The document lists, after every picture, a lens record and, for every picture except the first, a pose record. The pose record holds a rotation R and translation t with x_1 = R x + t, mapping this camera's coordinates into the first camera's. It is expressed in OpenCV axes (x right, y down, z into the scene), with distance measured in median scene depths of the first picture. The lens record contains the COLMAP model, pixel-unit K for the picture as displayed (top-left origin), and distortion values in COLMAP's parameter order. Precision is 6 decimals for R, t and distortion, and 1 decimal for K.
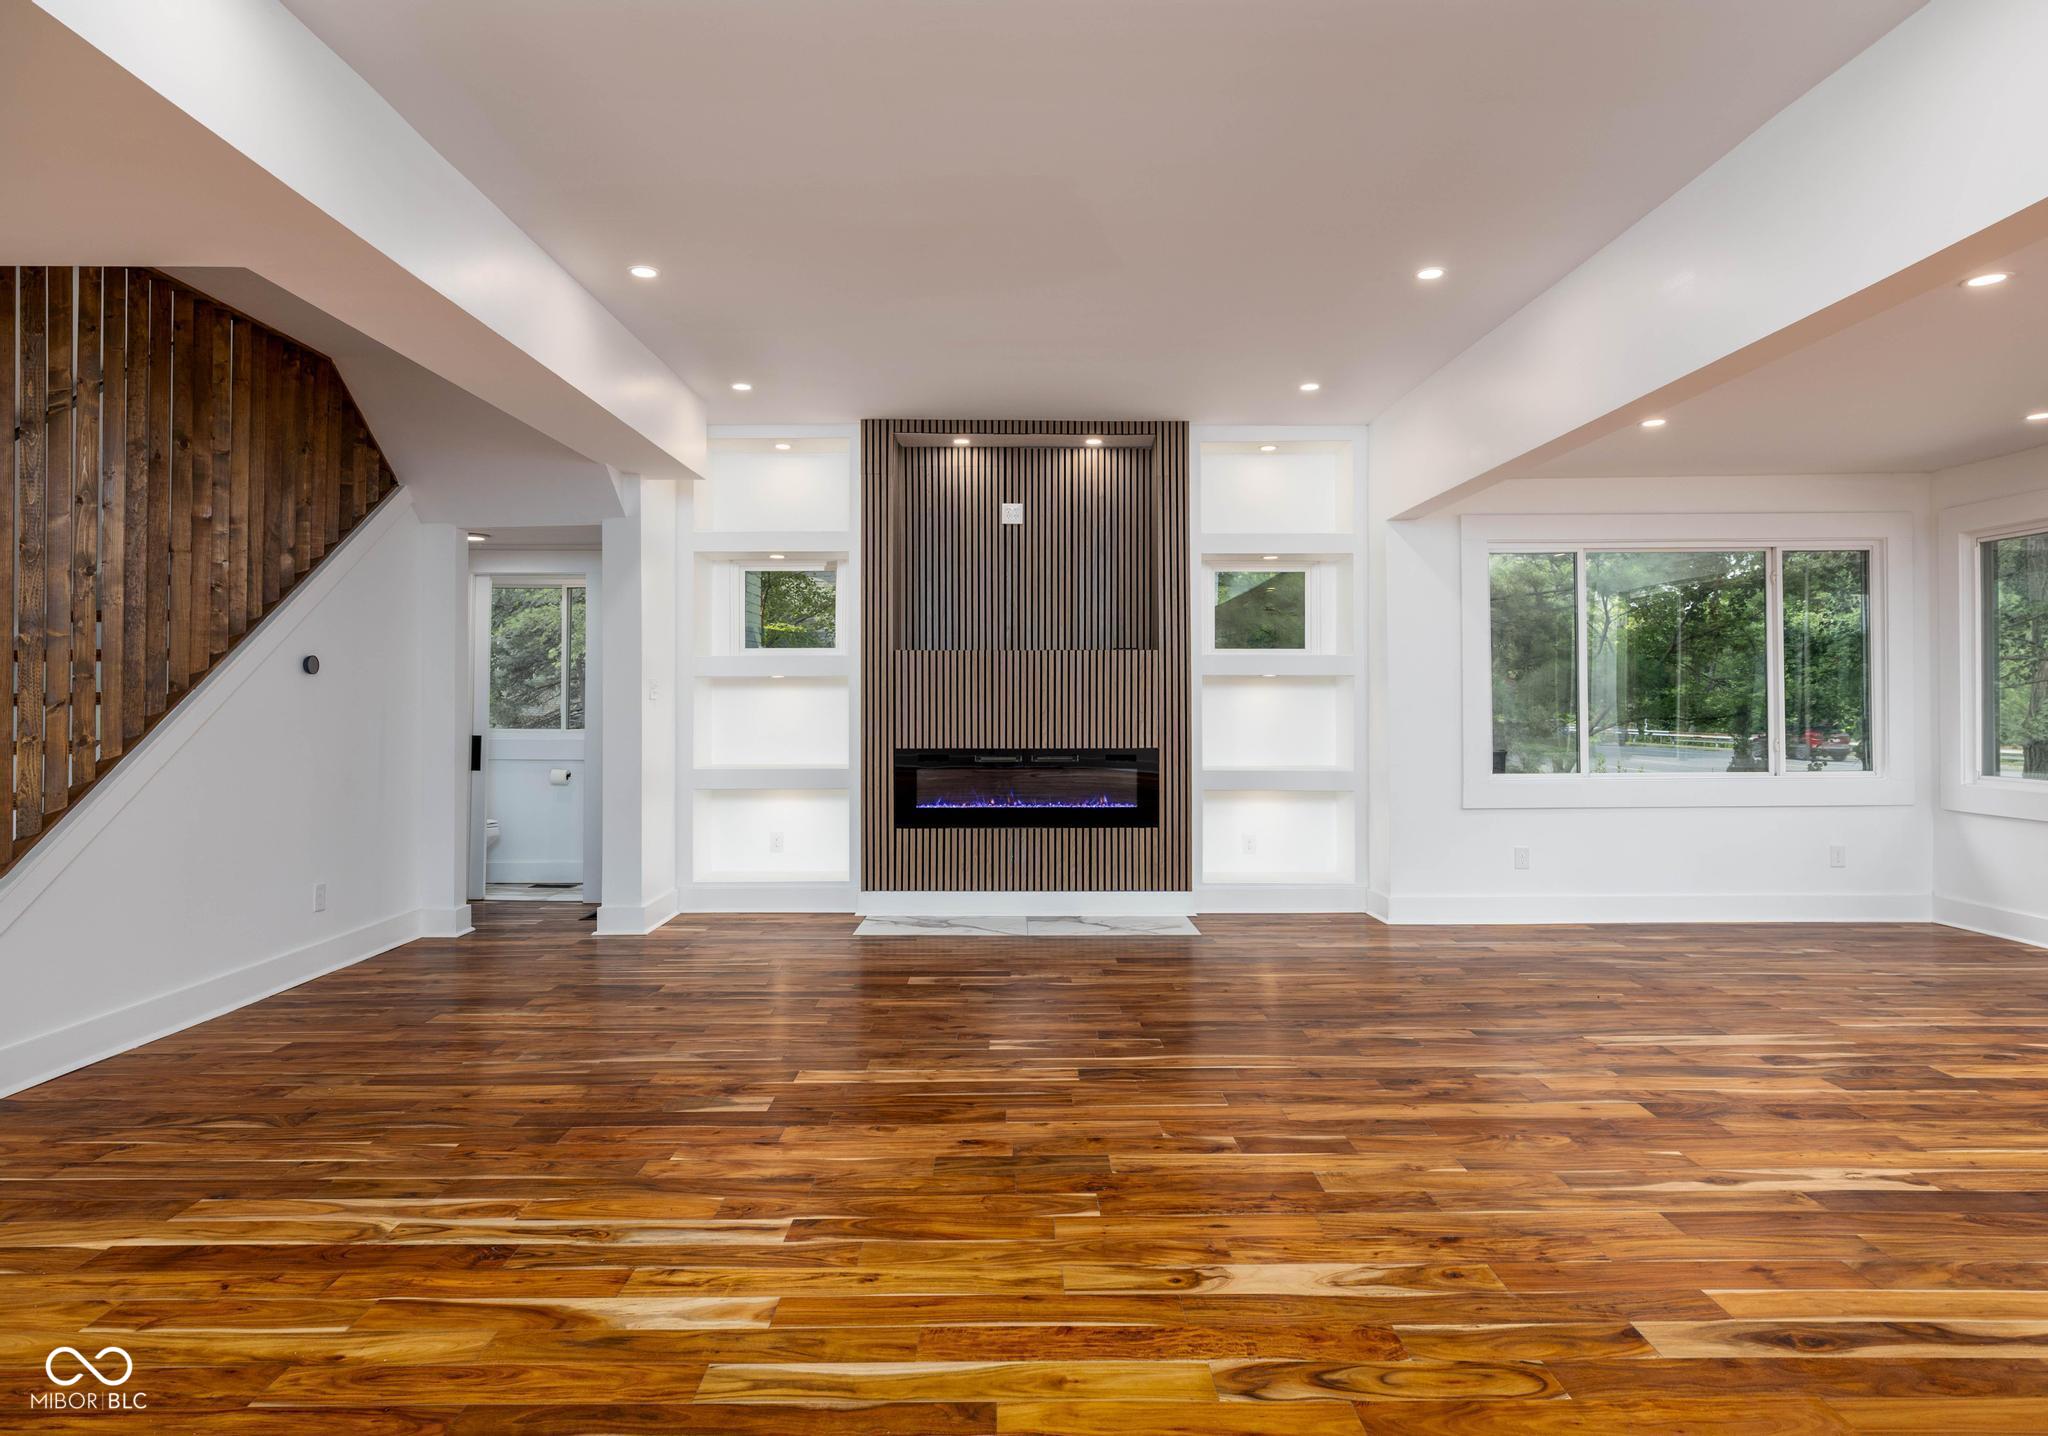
lens RADIAL K [[1179.2, 0, 1021.7], [0, 1179.2, 694.7], [0, 0, 1]] dist [0.003117, -0.001120]
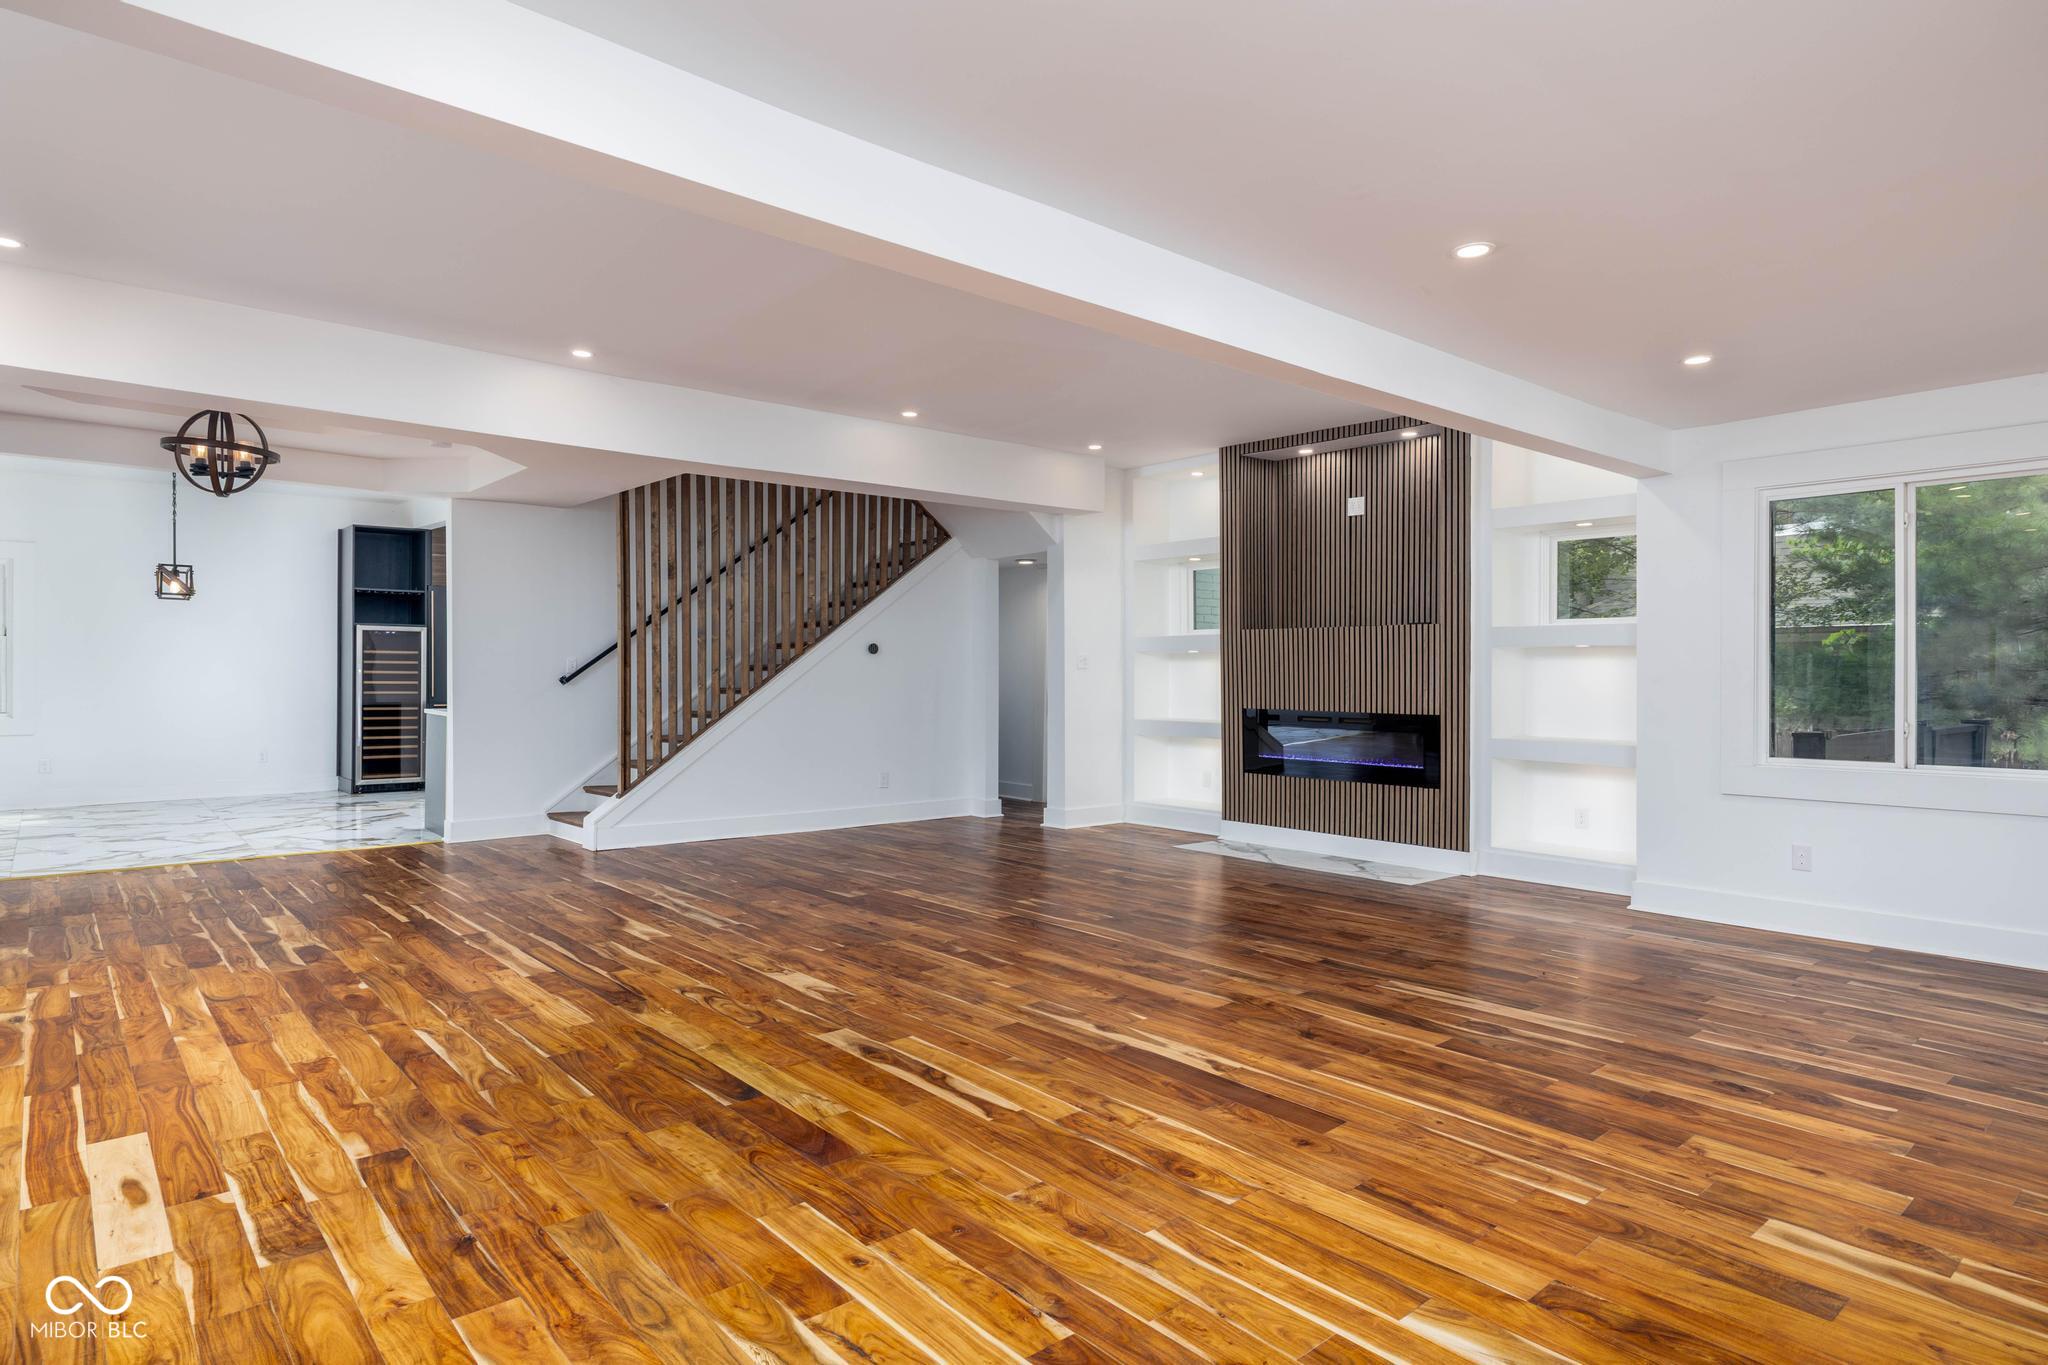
lens RADIAL K [[1142.6, 0, 1024.0], [0, 1142.6, 682.5], [0, 0, 1]] dist [0.001216, -0.002112]
pose [[0.649935, 0.012267, -0.759891, 0.762836], [0.000934, 0.999856, 0.016939, -0.002756], [0.759989, -0.011719, 0.649830, 0.042904]]
